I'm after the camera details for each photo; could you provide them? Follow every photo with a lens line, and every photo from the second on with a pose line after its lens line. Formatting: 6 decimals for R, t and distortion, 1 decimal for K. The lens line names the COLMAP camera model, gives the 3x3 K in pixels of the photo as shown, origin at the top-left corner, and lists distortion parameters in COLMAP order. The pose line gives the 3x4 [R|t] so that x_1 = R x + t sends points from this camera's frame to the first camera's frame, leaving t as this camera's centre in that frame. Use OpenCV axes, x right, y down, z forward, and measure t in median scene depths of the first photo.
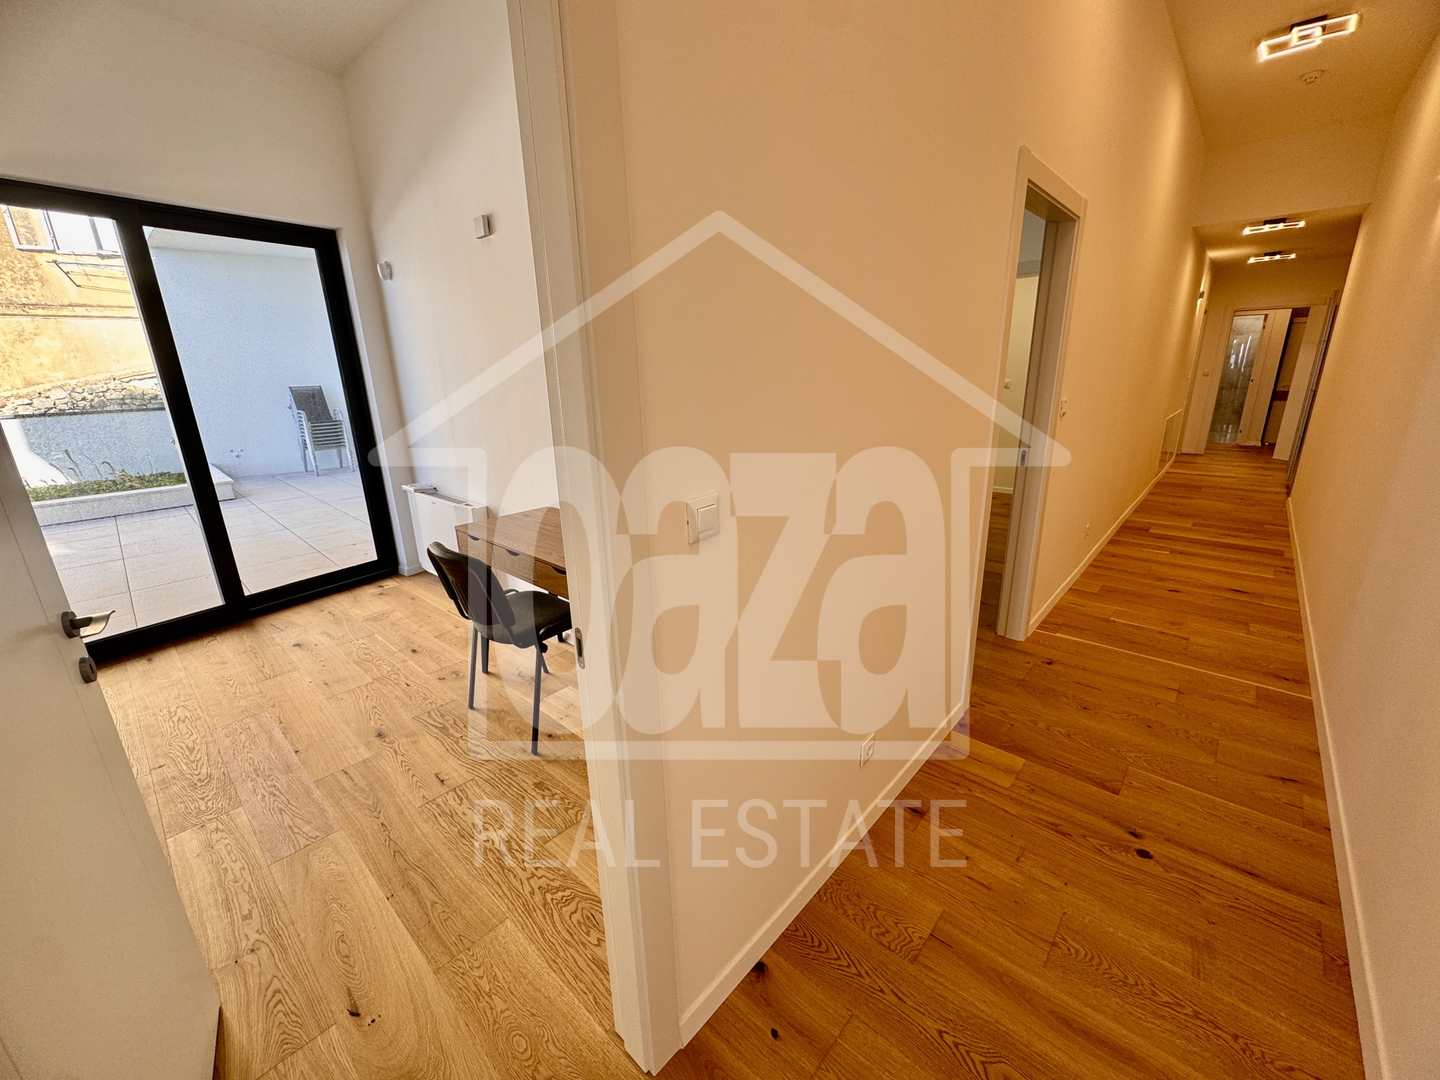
lens RADIAL K [[576.9, 0, 720.8], [0, 576.9, 538.2], [0, 0, 1]] dist [-0.003720, 0.000300]
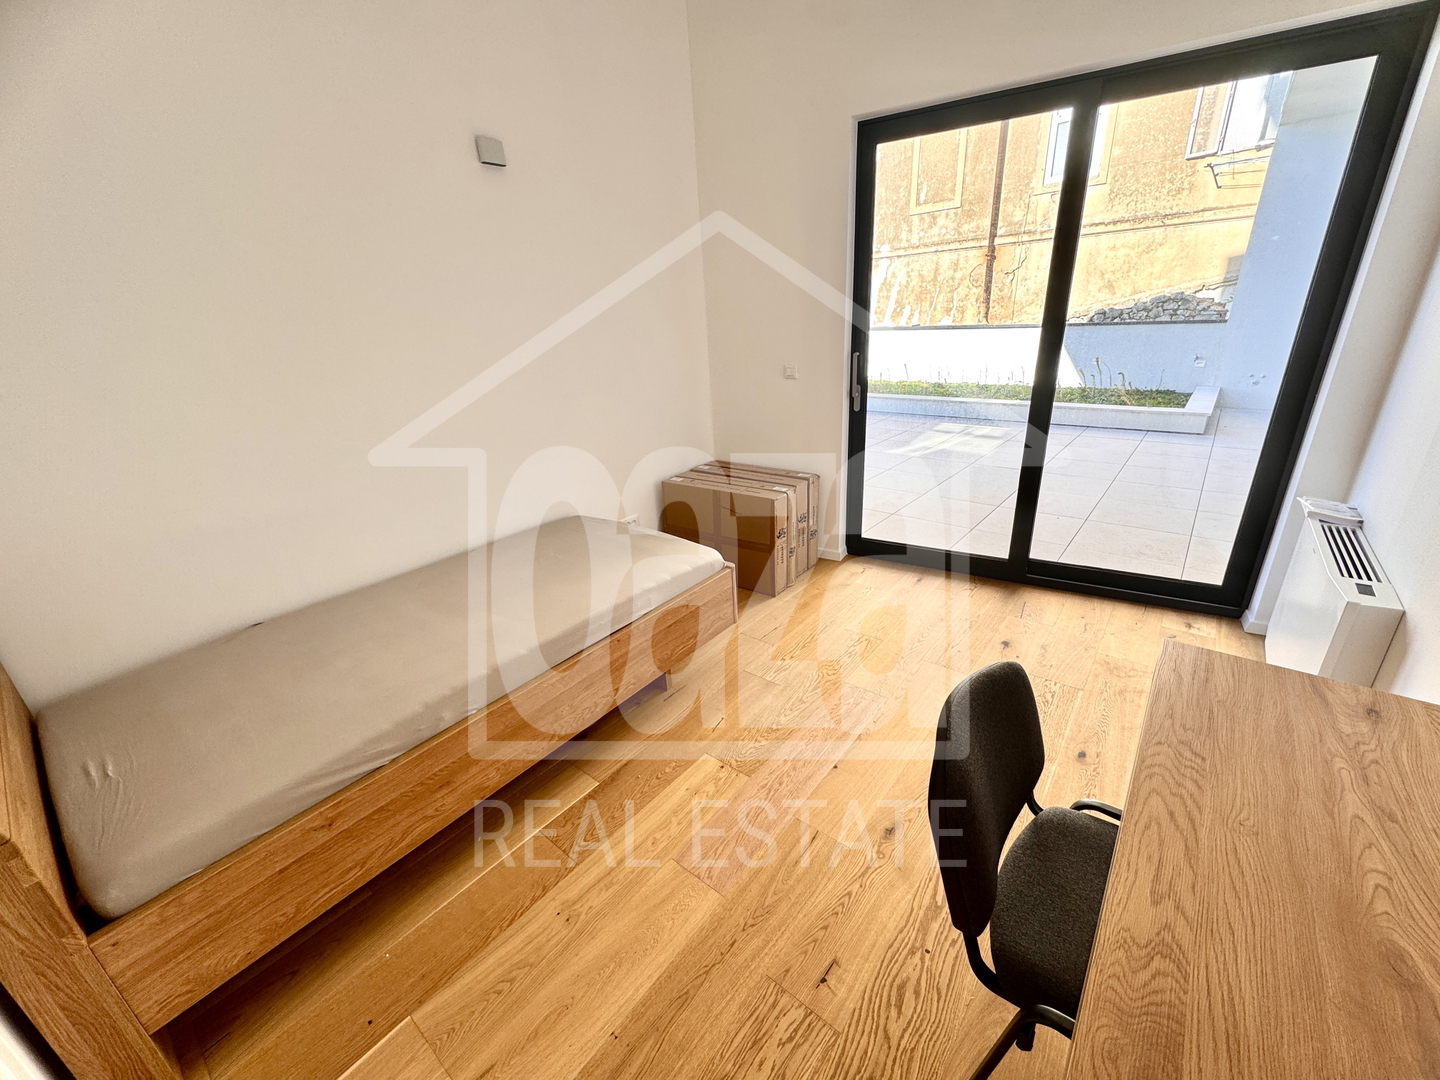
lens RADIAL K [[576.9, 0, 720.8], [0, 576.9, 538.2], [0, 0, 1]] dist [-0.003720, 0.000300]
pose [[0.052501, 0.384558, -0.921607, -0.044474], [-0.238008, 0.901103, 0.362444, -0.119487], [0.969843, 0.200321, 0.138837, 0.362636]]
